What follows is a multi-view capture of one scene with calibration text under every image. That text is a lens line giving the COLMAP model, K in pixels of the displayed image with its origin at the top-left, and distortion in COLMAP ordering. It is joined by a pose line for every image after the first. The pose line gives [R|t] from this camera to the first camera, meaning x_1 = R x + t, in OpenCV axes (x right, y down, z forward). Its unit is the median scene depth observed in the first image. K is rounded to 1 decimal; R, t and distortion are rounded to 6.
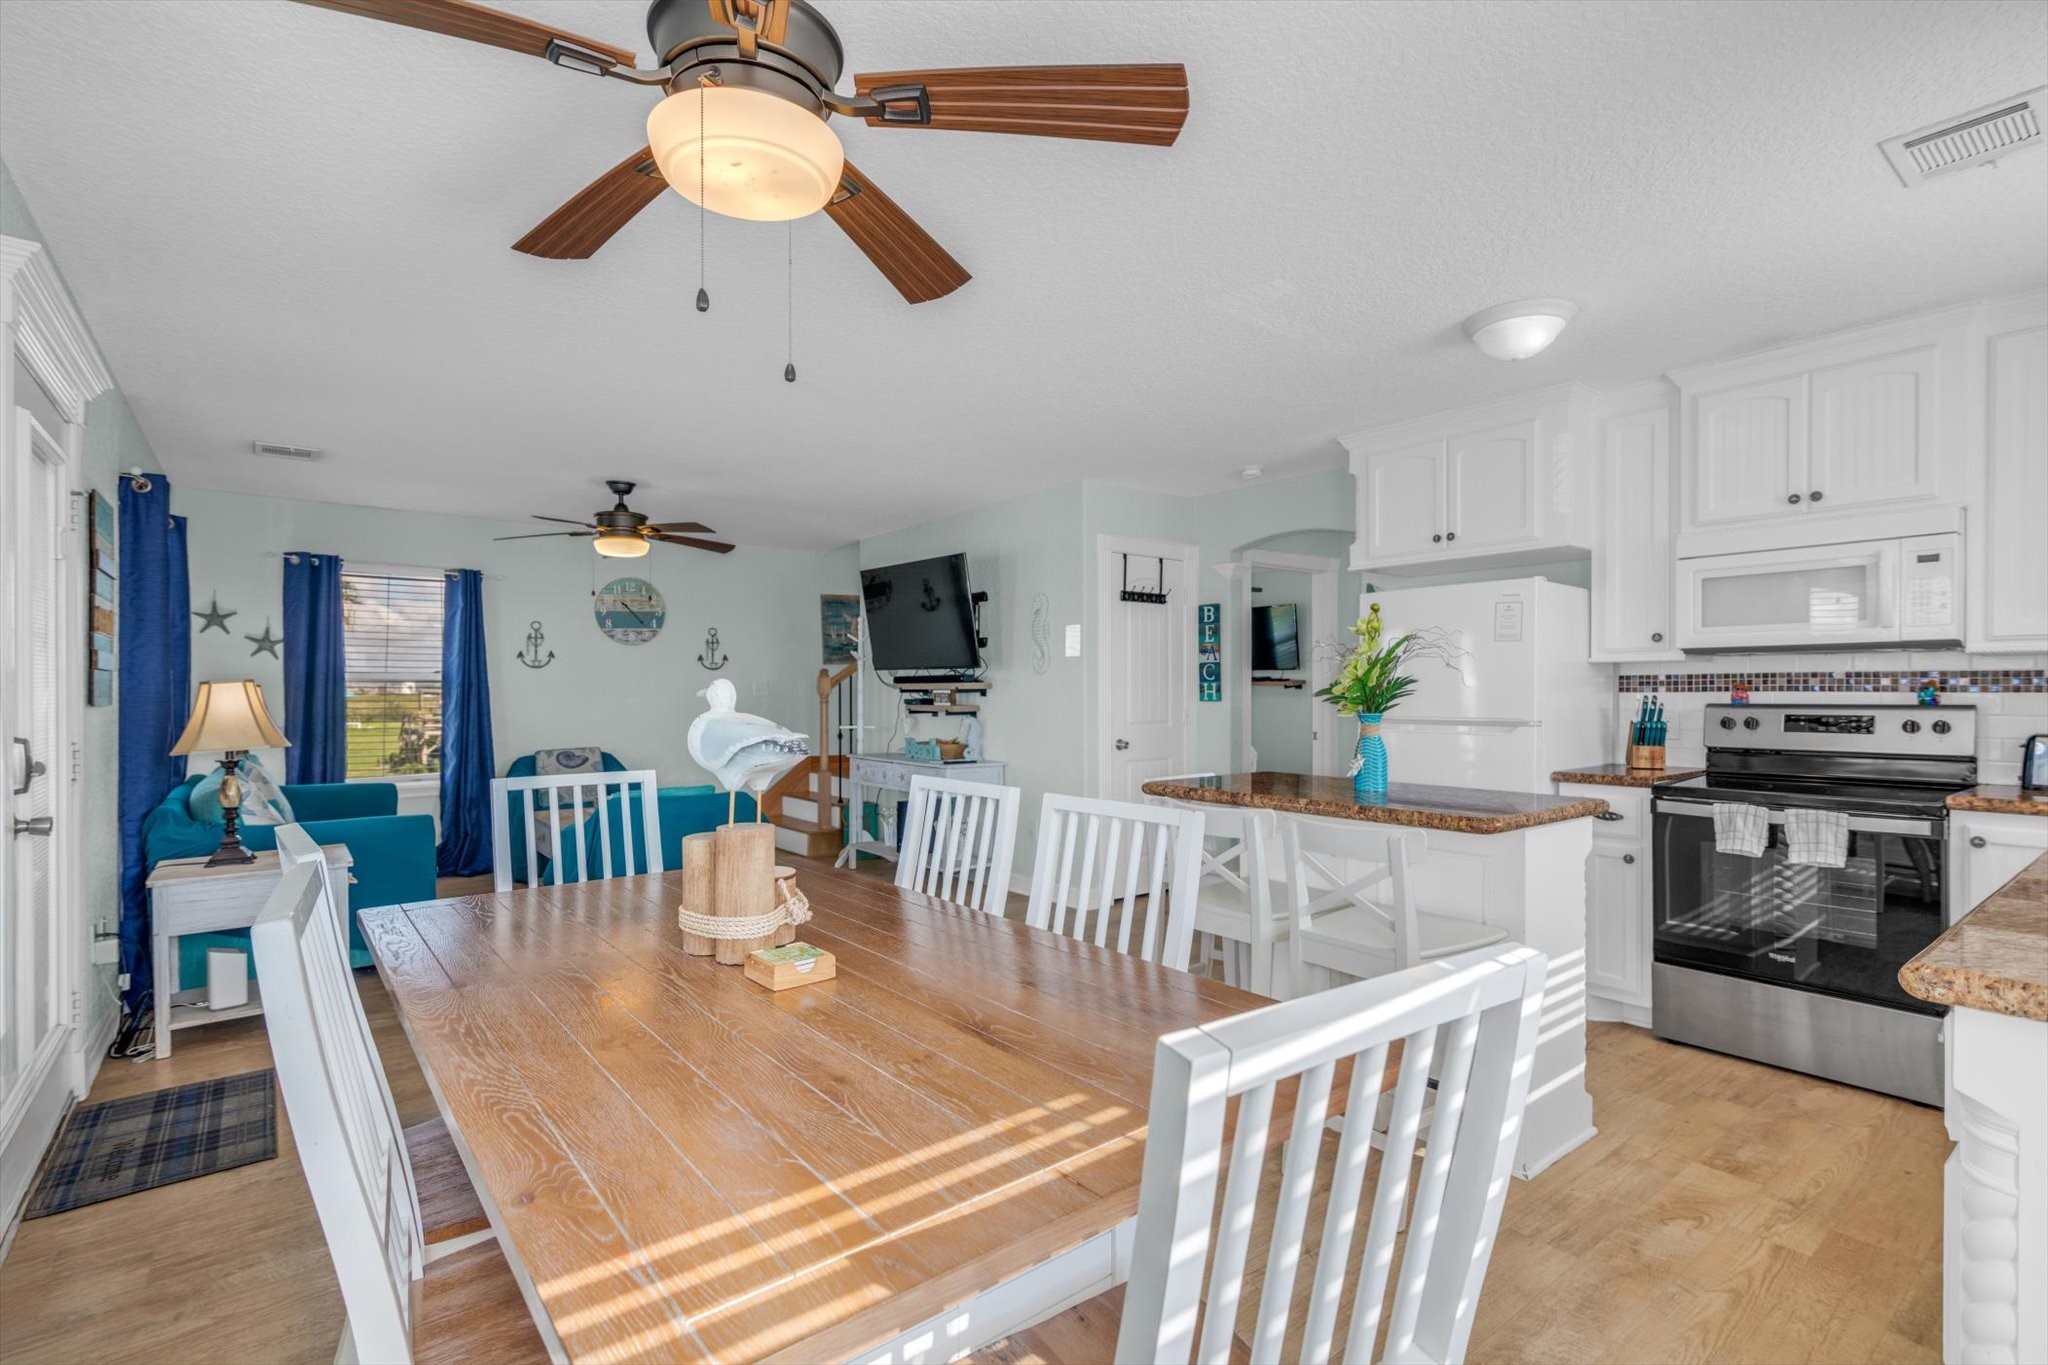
lens RADIAL K [[946.0, 0, 1017.8], [0, 946.0, 687.9], [0, 0, 1]] dist [0.000513, 0.000283]
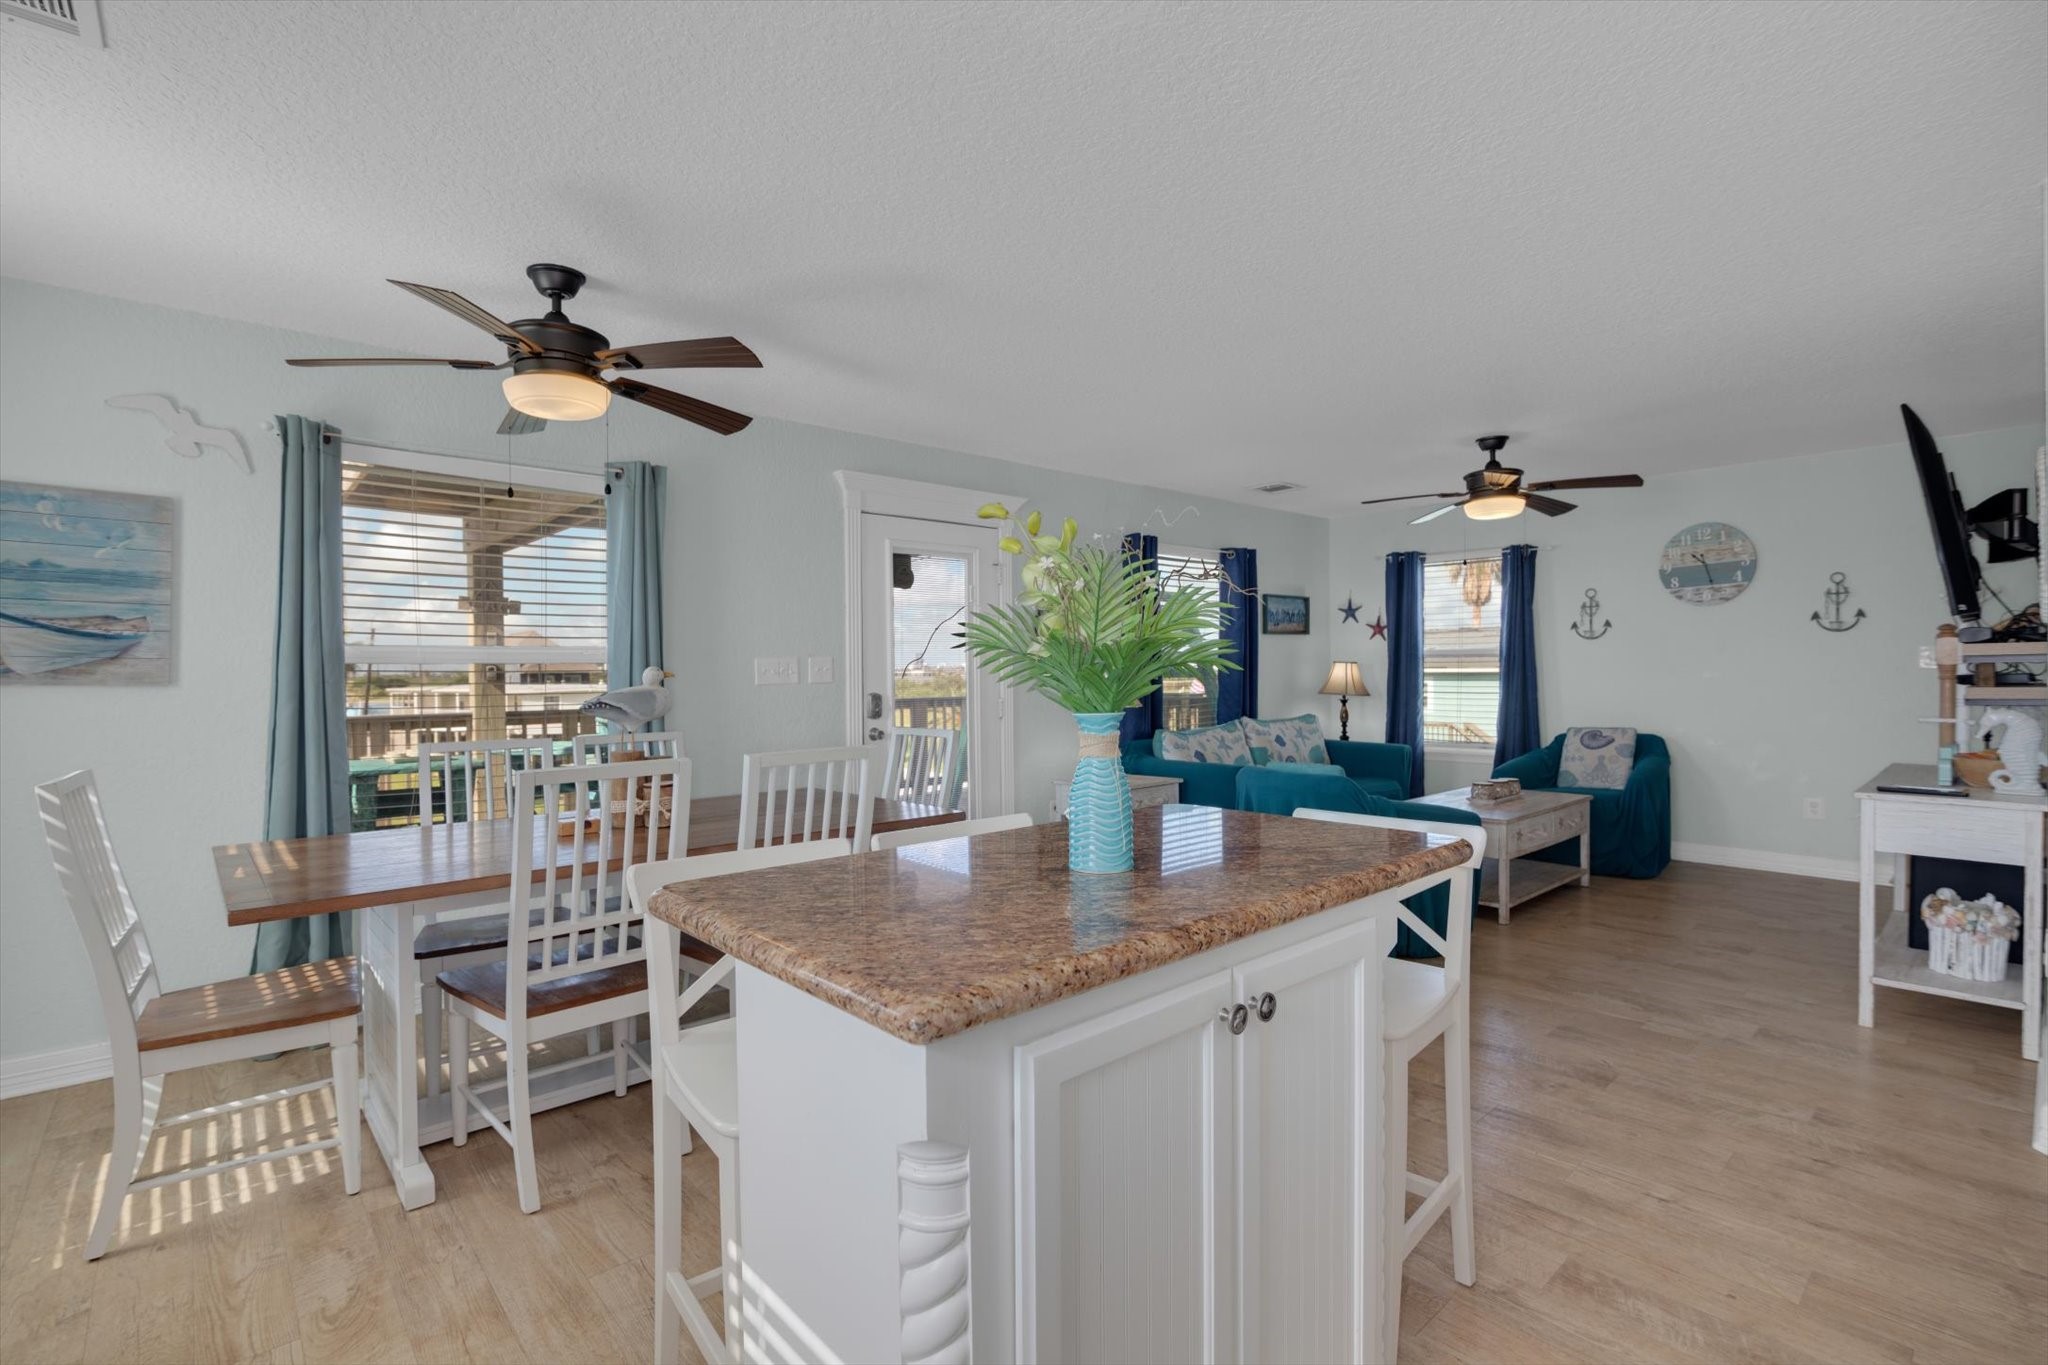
lens RADIAL K [[946.0, 0, 1017.8], [0, 946.0, 687.9], [0, 0, 1]] dist [0.000513, 0.000283]
pose [[0.065253, 0.015630, -0.997746, 0.382615], [0.011328, 0.999801, 0.016403, 0.005156], [0.997804, -0.012373, 0.065063, 0.379238]]
